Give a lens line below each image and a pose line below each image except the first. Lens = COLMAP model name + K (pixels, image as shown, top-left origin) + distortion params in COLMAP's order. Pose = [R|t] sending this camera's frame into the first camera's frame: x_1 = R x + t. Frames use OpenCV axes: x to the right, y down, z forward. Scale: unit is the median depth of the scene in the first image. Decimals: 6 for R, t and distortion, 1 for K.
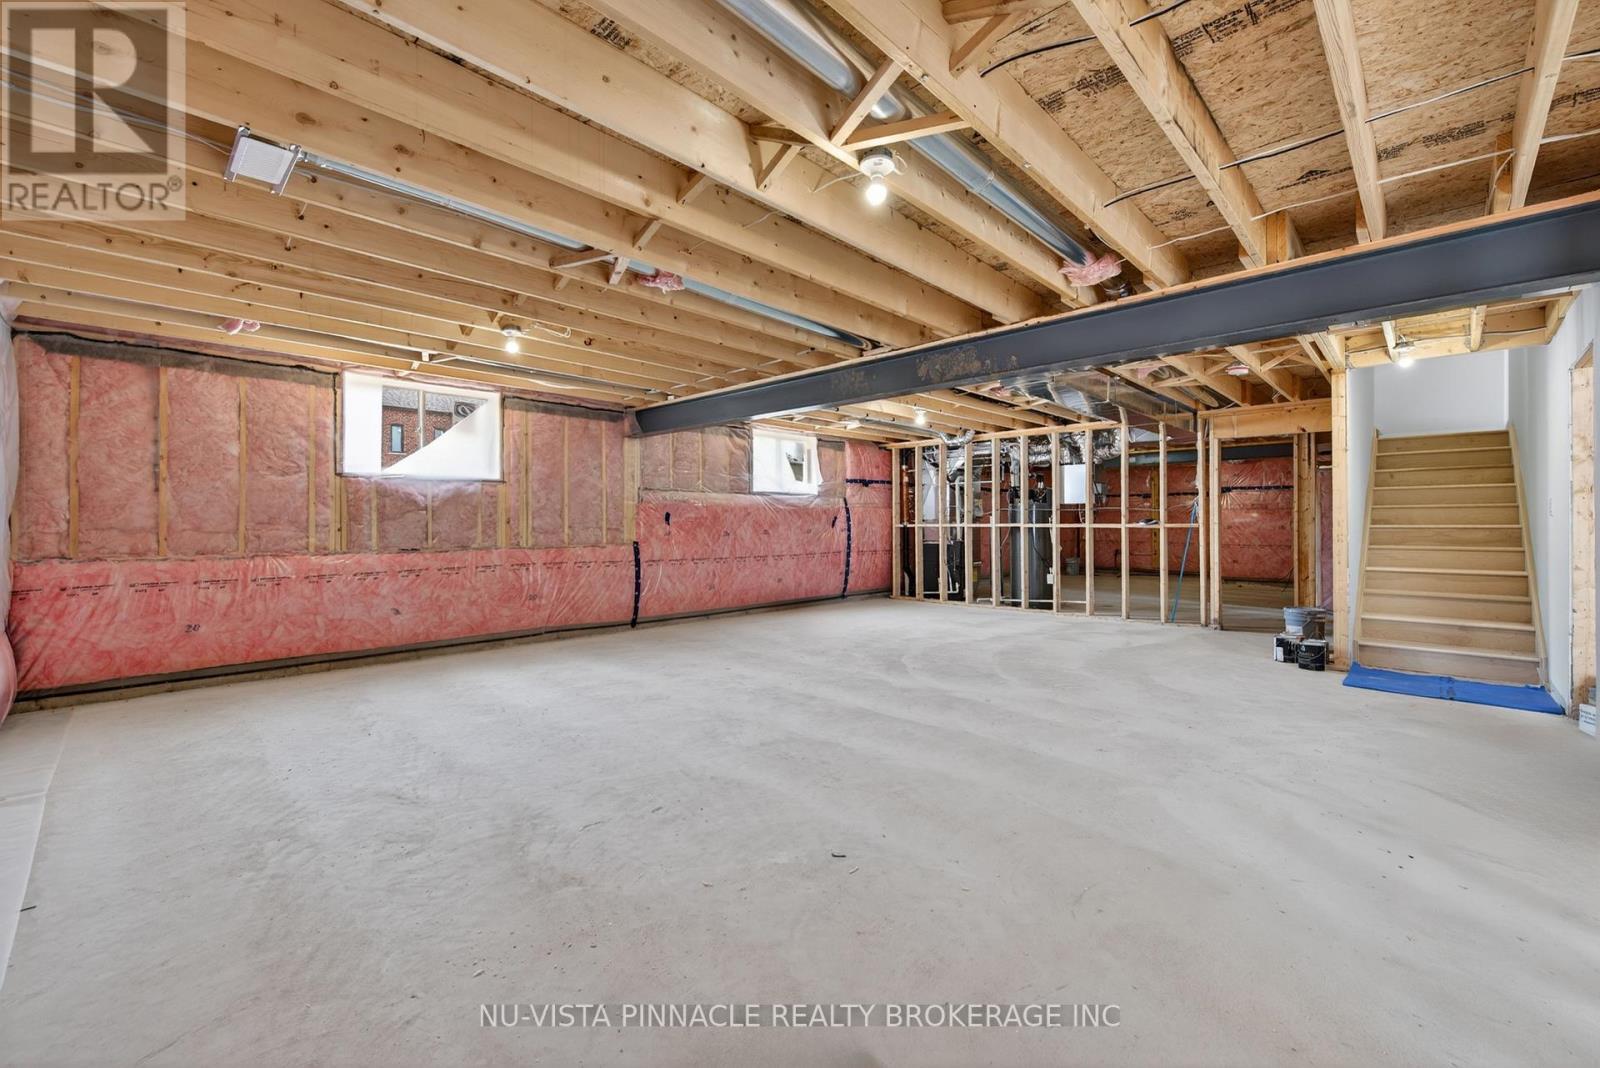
lens RADIAL K [[657.7, 0, 810.9], [0, 657.7, 544.6], [0, 0, 1]] dist [-0.001130, -0.000925]
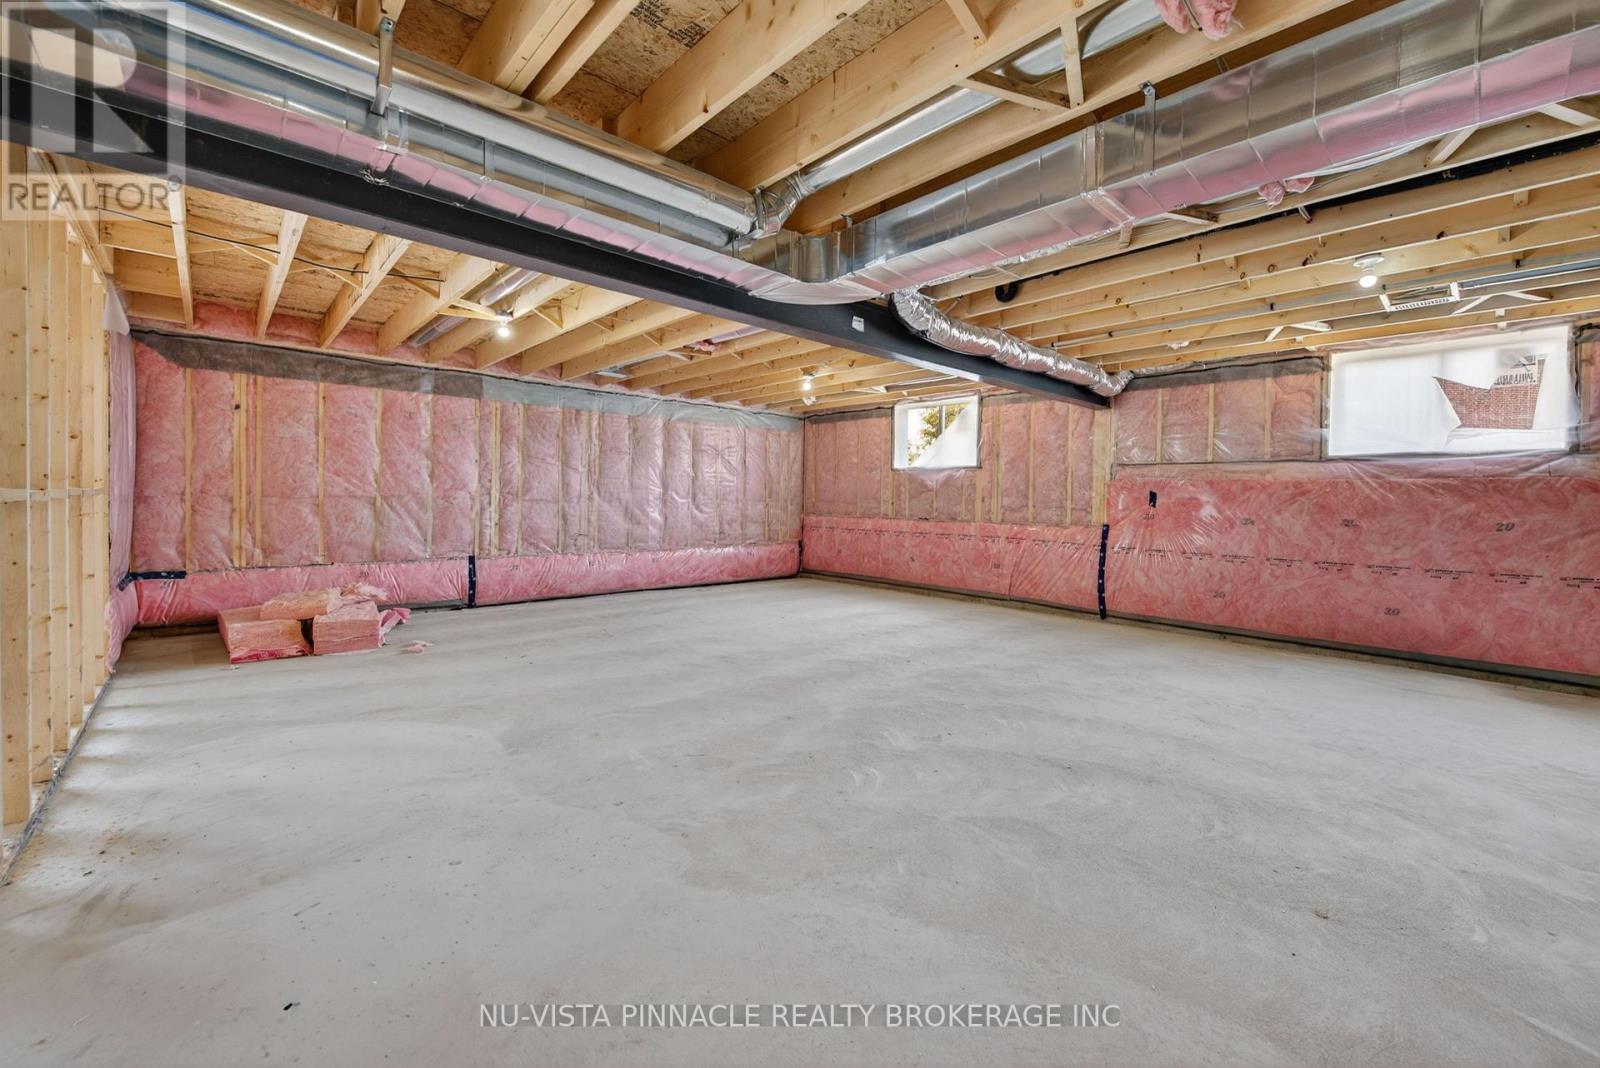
lens RADIAL K [[657.2, 0, 819.9], [0, 657.2, 532.9], [0, 0, 1]] dist [-0.010490, 0.001094]
pose [[-0.069766, 0.049135, -0.996353, 0.728596], [-0.053070, 0.997189, 0.052892, -0.021756], [0.996151, 0.056566, -0.066962, 0.748260]]
